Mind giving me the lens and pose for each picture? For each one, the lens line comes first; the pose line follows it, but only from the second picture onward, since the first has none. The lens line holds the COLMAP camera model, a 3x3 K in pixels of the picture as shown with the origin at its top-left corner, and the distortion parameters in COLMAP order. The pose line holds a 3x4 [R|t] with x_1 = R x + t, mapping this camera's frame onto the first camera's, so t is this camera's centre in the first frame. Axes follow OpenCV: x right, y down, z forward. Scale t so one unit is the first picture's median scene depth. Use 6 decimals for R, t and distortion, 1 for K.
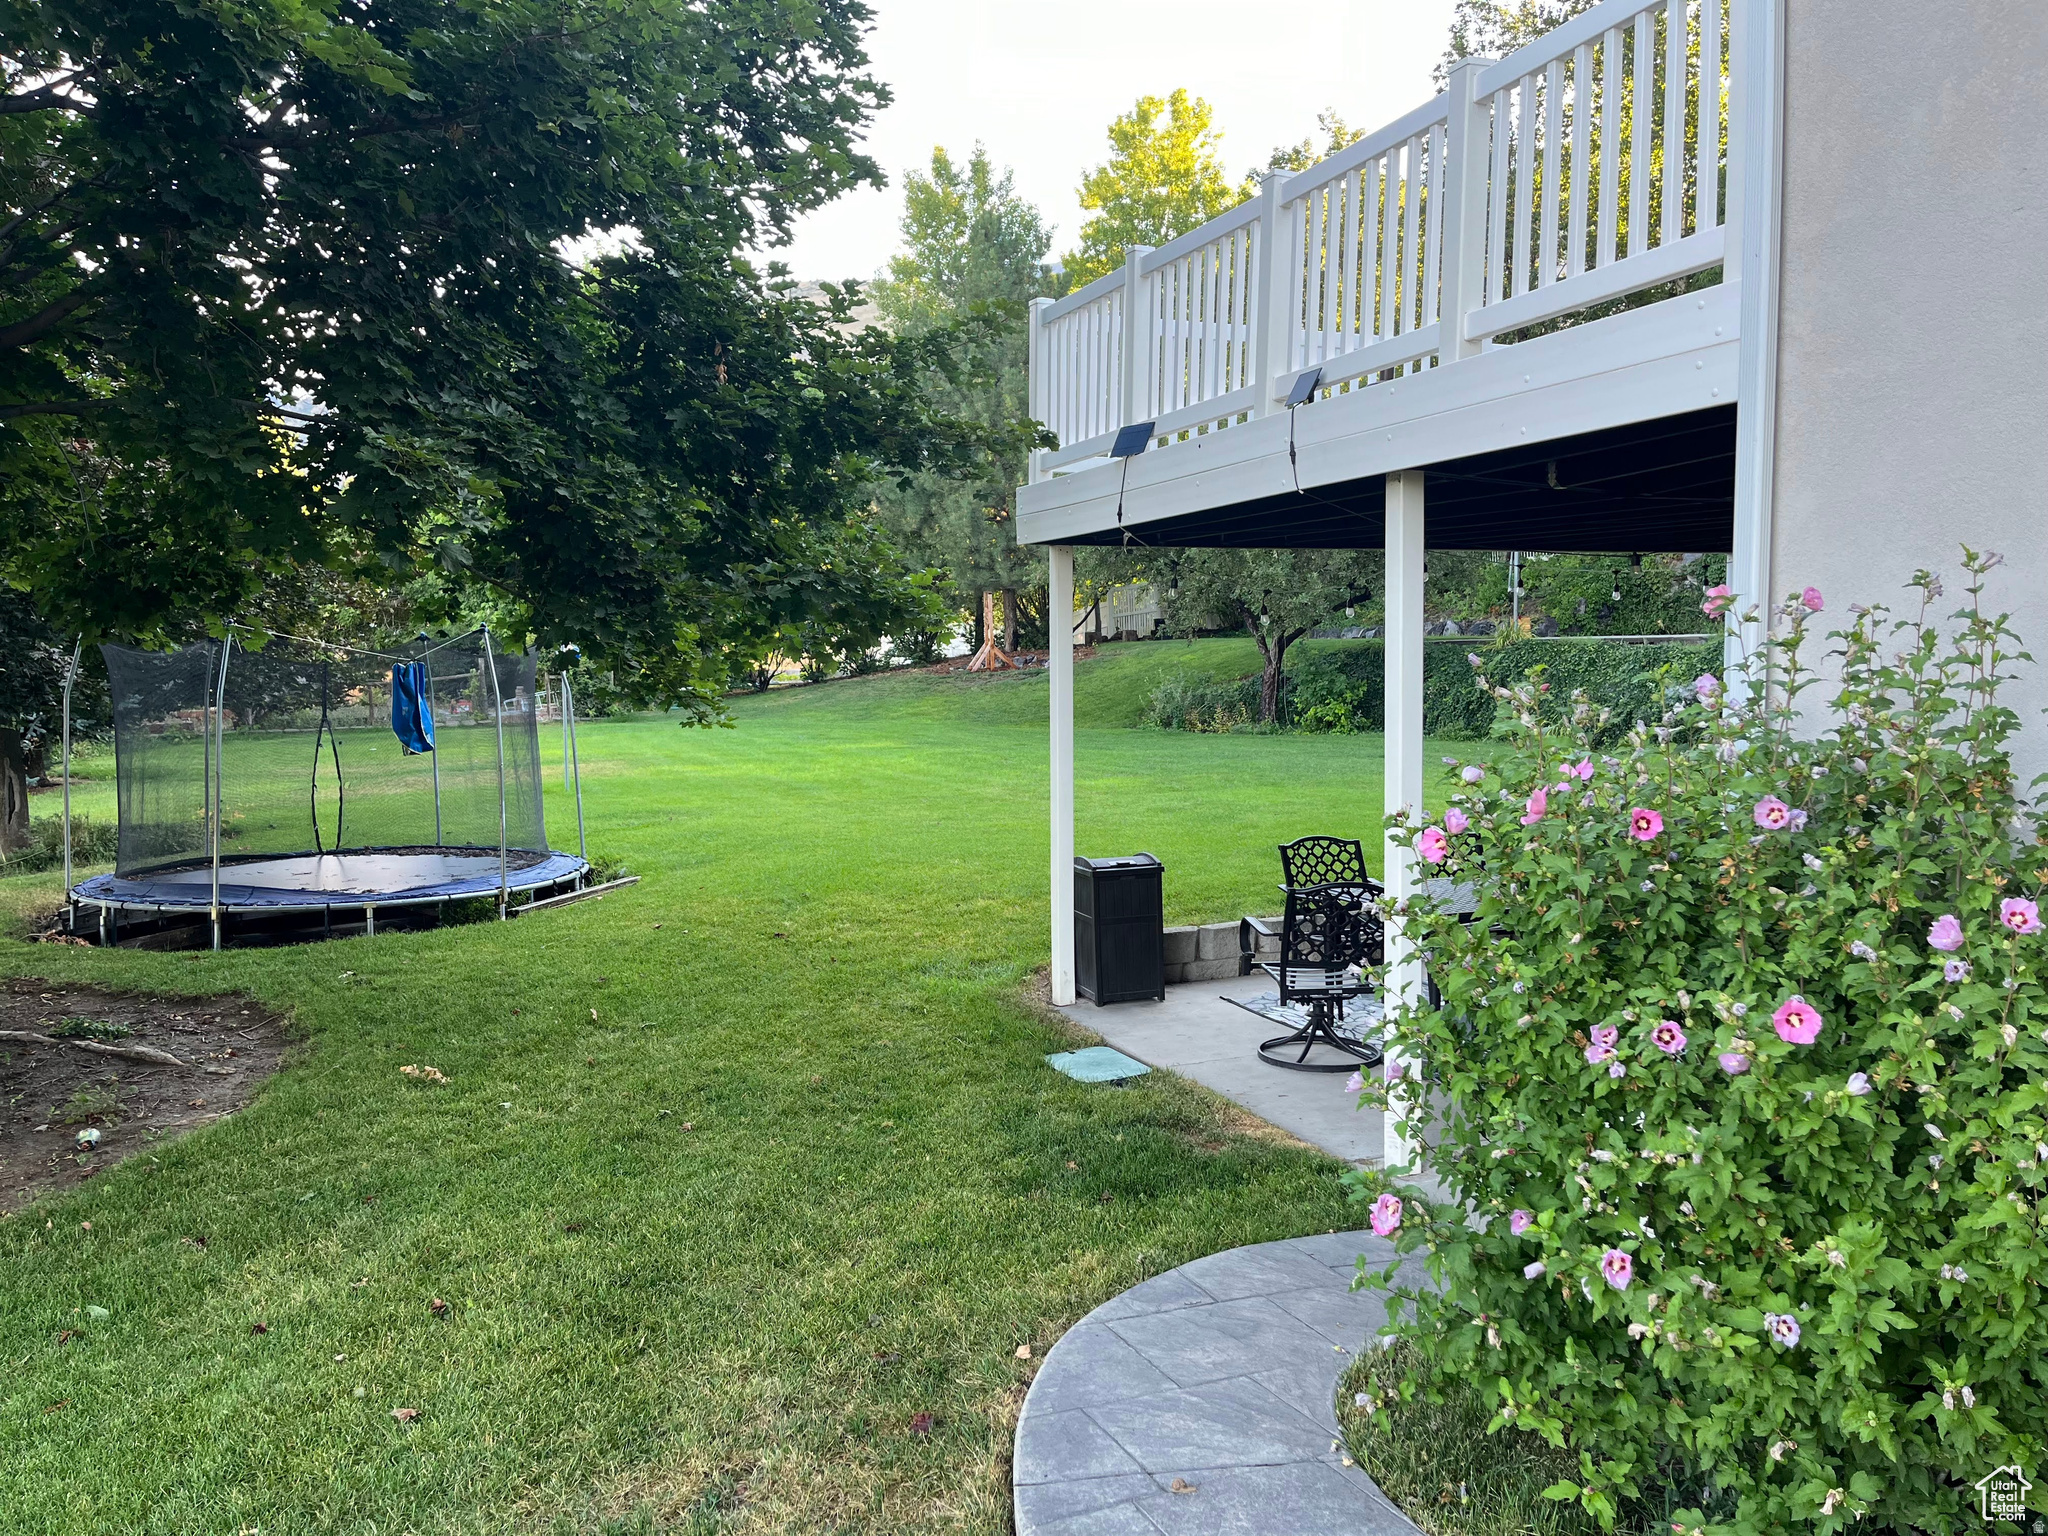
lens RADIAL K [[1555.9, 0, 1022.7], [0, 1555.9, 767.9], [0, 0, 1]] dist [0.044110, 0.000595]
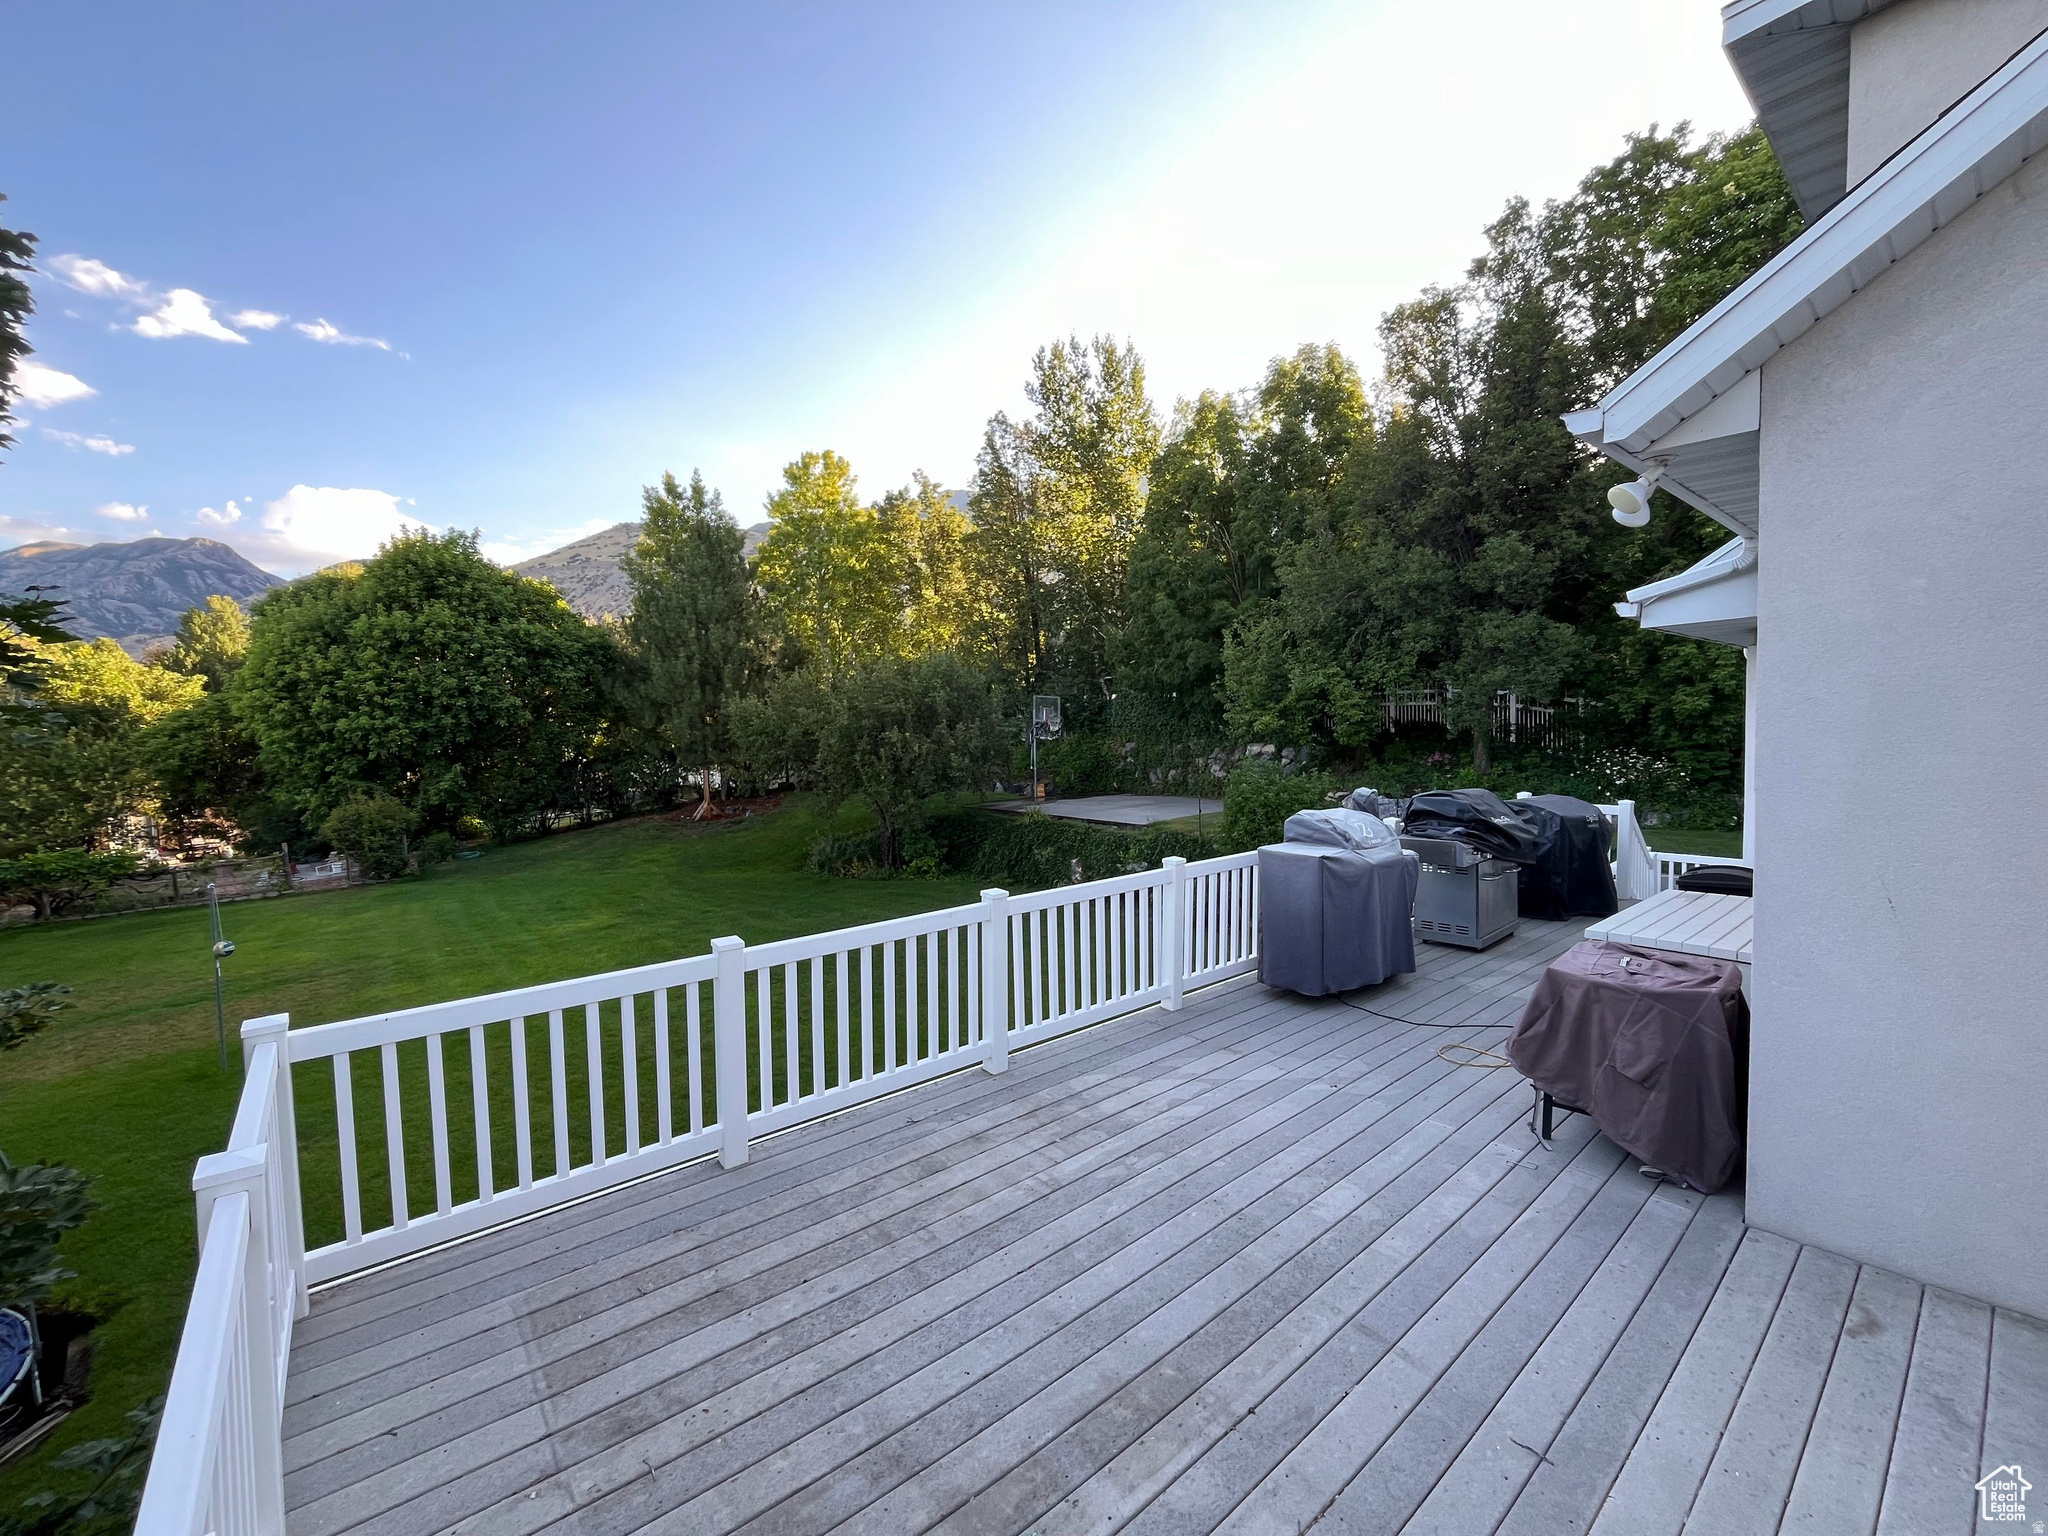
lens RADIAL K [[831.9, 0, 1026.7], [0, 831.9, 766.2], [0, 0, 1]] dist [-0.000928, -0.000120]
pose [[0.956719, -0.025117, 0.289927, 0.040212], [0.032856, 0.999221, -0.021857, -0.081517], [-0.289153, 0.030437, 0.956799, 0.124694]]
